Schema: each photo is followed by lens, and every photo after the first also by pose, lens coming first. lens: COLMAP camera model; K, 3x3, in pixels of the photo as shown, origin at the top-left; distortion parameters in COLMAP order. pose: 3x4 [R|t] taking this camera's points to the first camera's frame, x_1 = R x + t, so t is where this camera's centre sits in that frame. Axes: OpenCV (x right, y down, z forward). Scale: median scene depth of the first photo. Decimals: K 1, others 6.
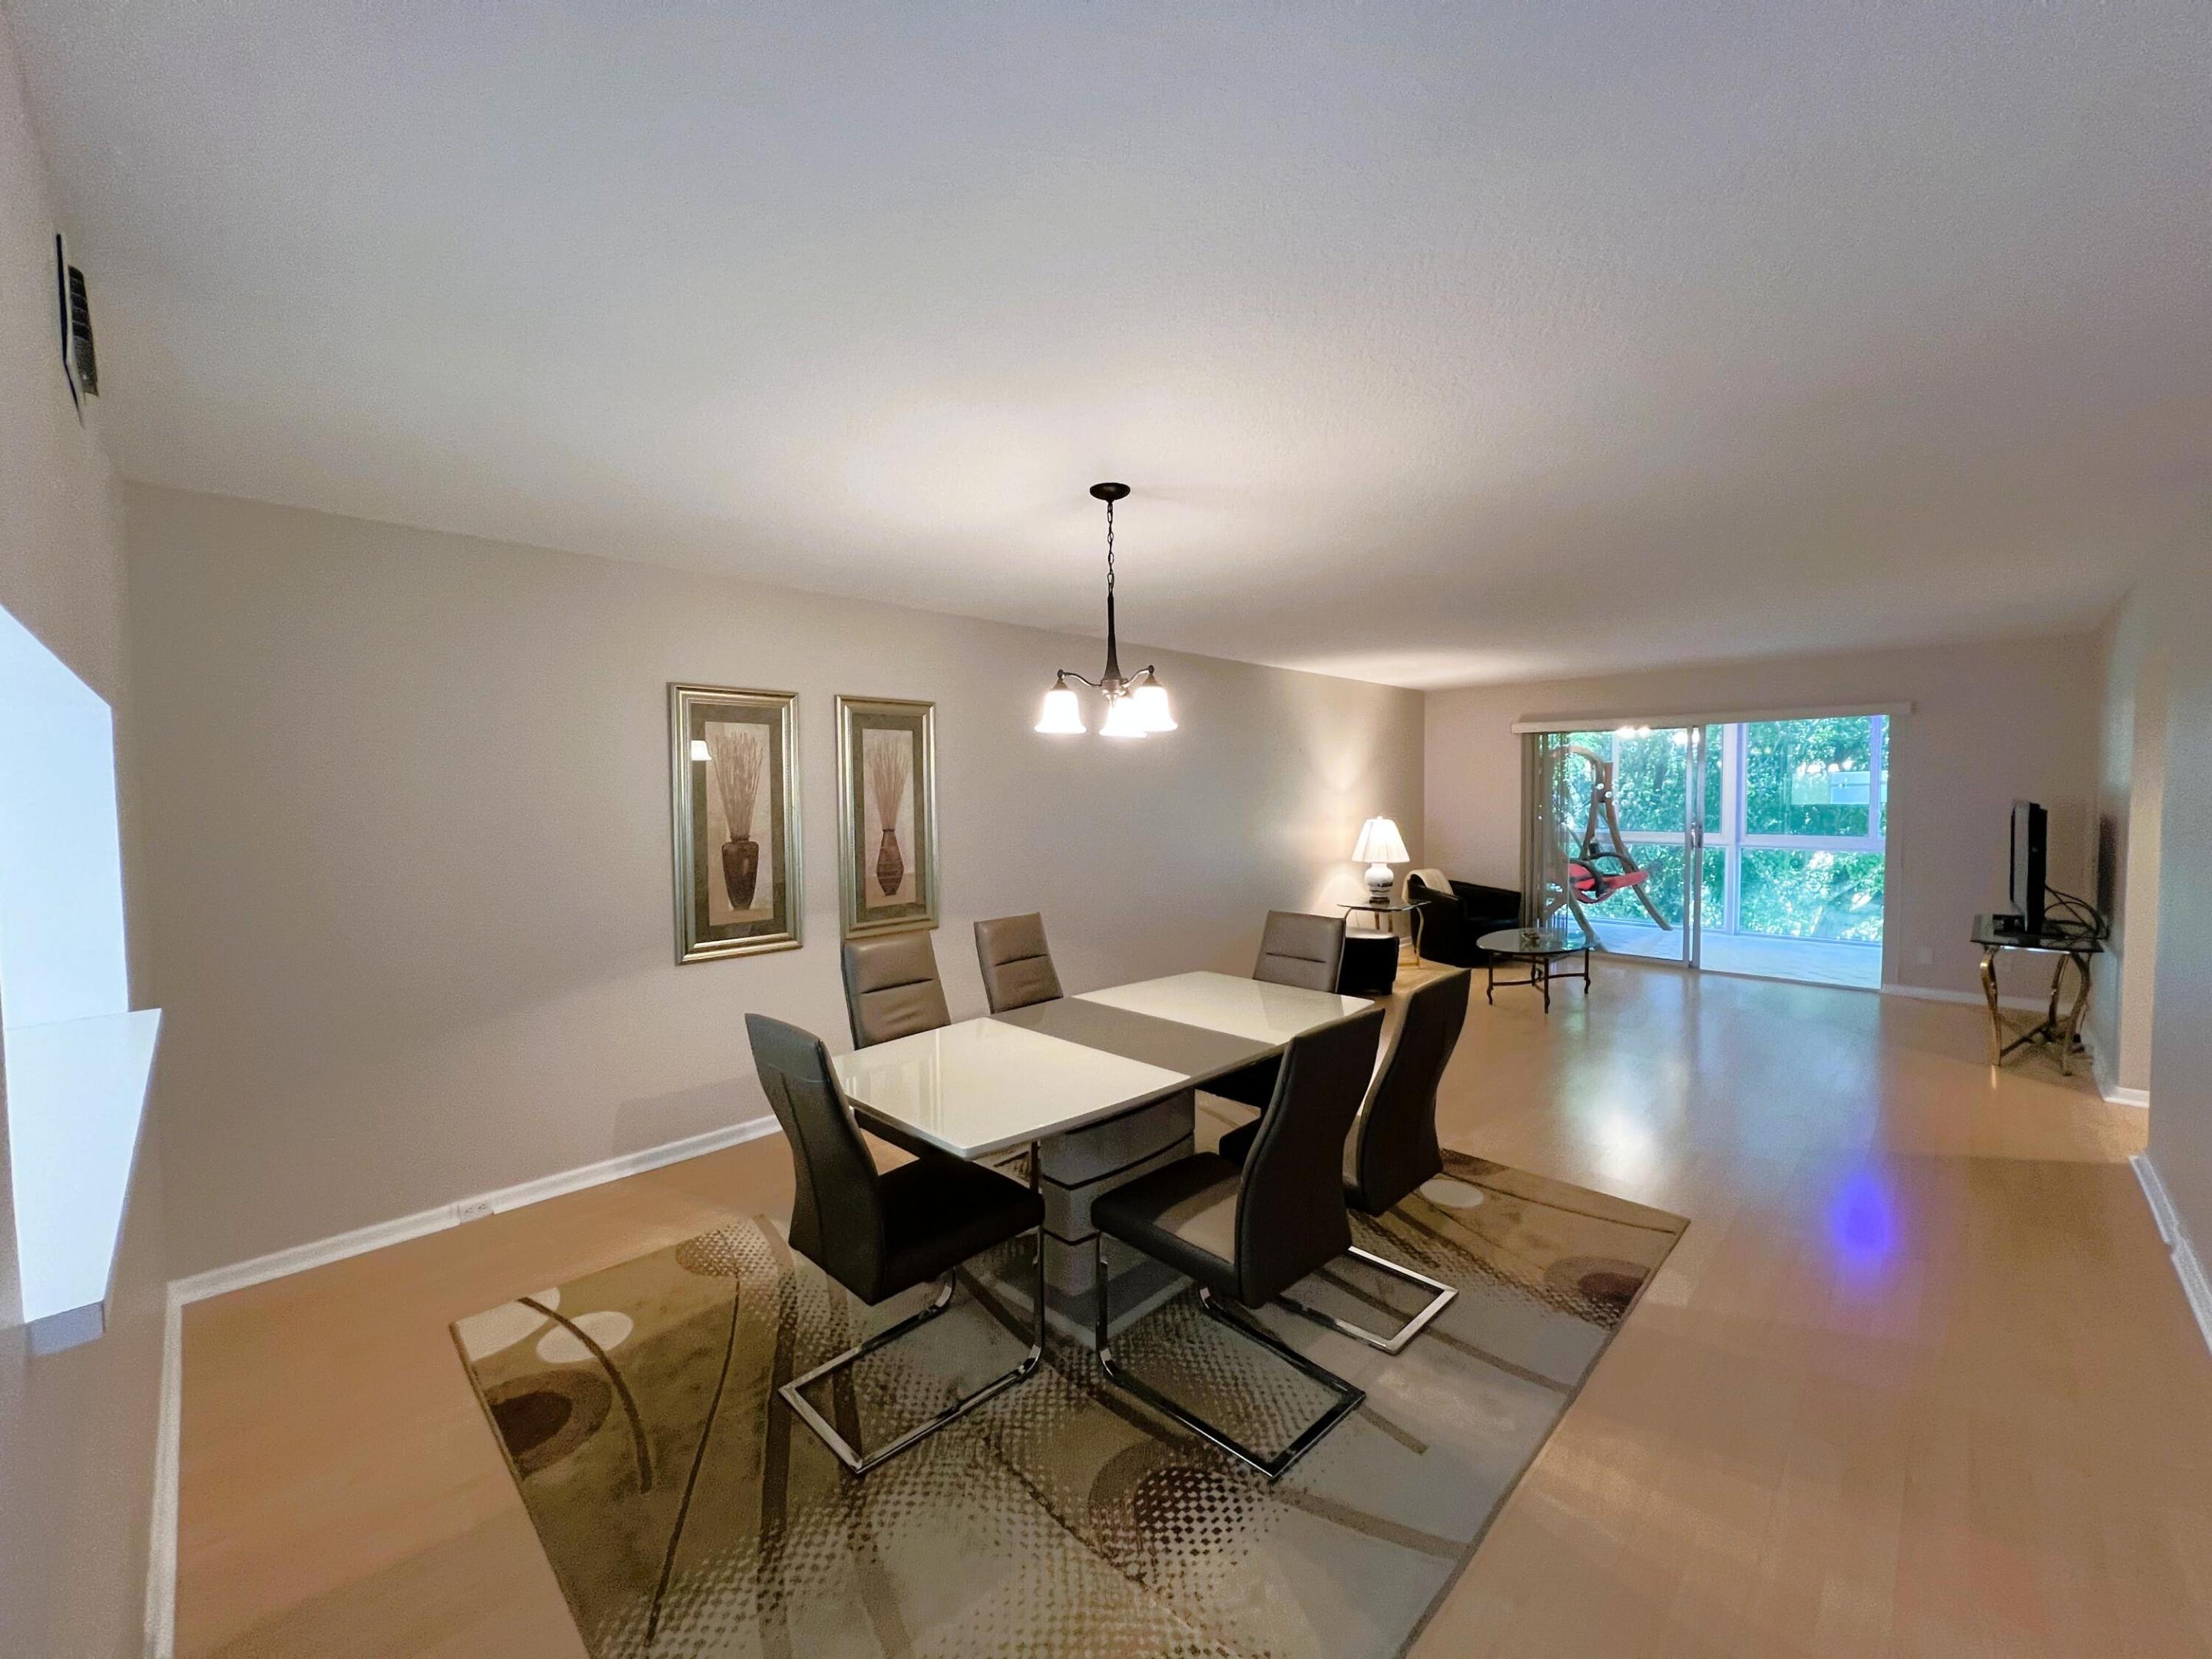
lens RADIAL K [[892.1, 0, 1106.0], [0, 892.1, 829.5], [0, 0, 1]] dist [-0.000098, -0.000252]
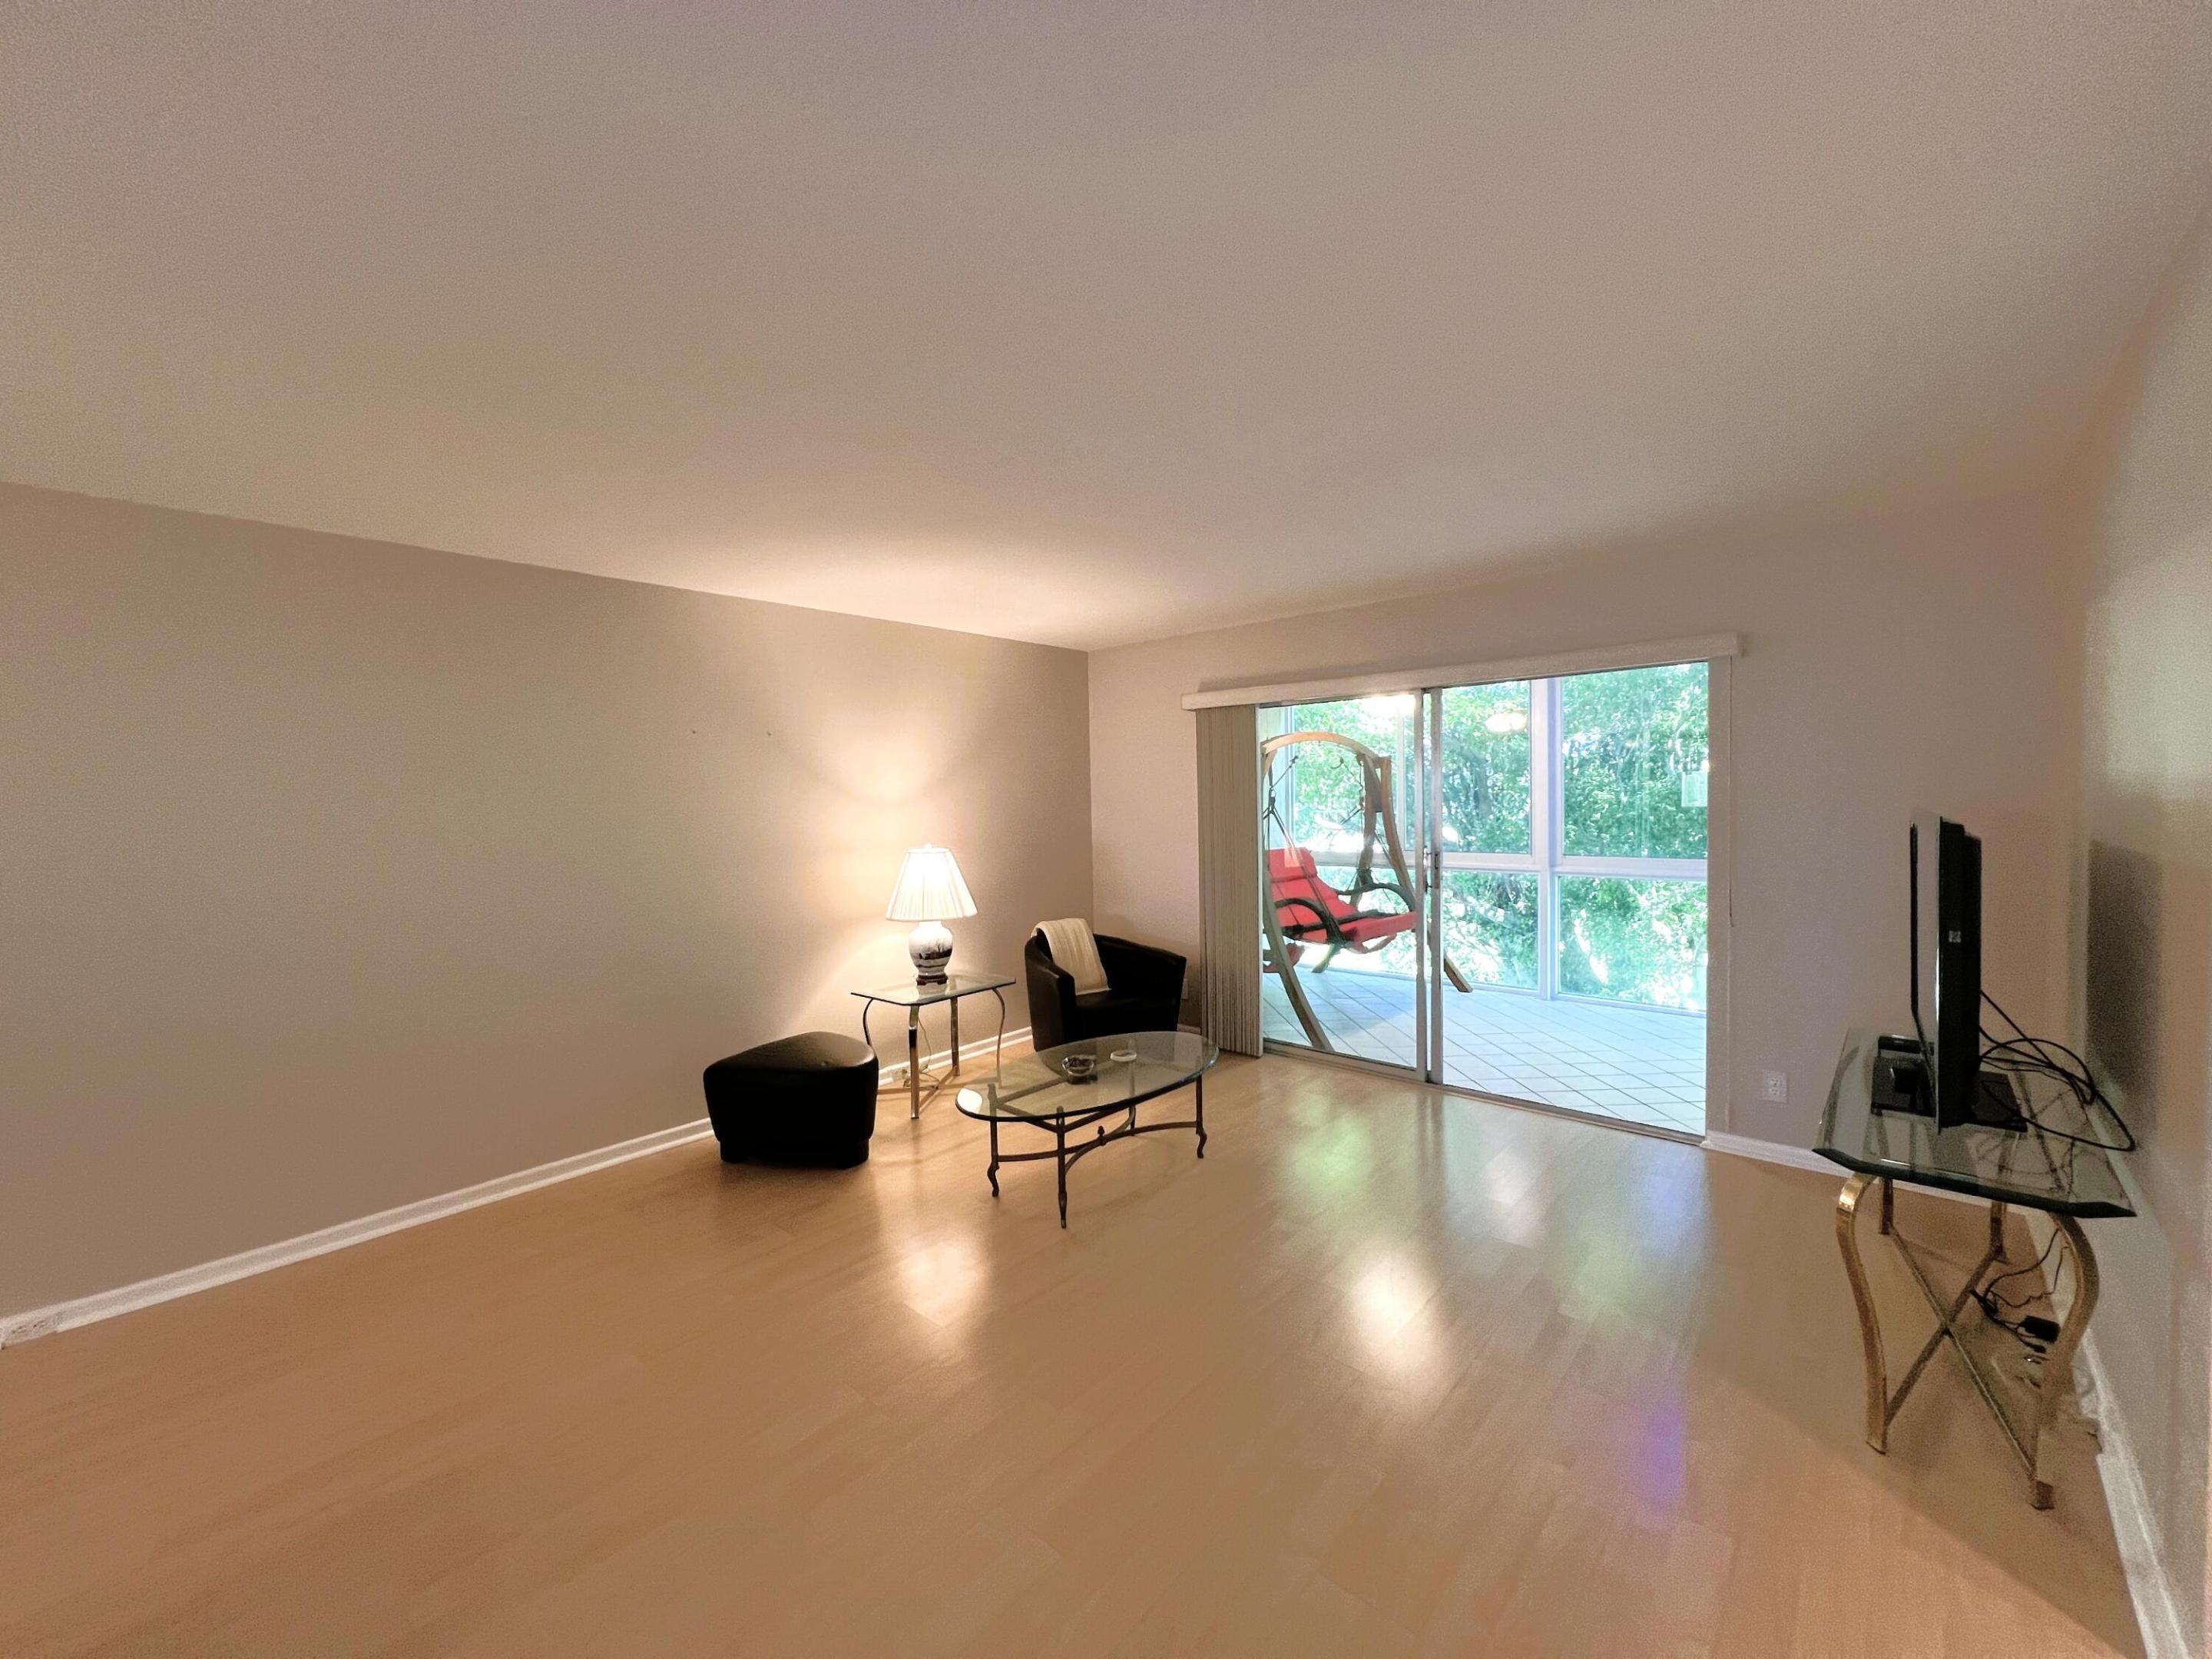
lens RADIAL K [[892.1, 0, 1106.0], [0, 892.1, 829.5], [0, 0, 1]] dist [-0.000098, -0.000252]
pose [[0.999012, -0.010771, 0.043114, 0.405002], [0.011151, 0.999901, -0.008591, -0.017393], [-0.043017, 0.009063, 0.999033, 0.387243]]
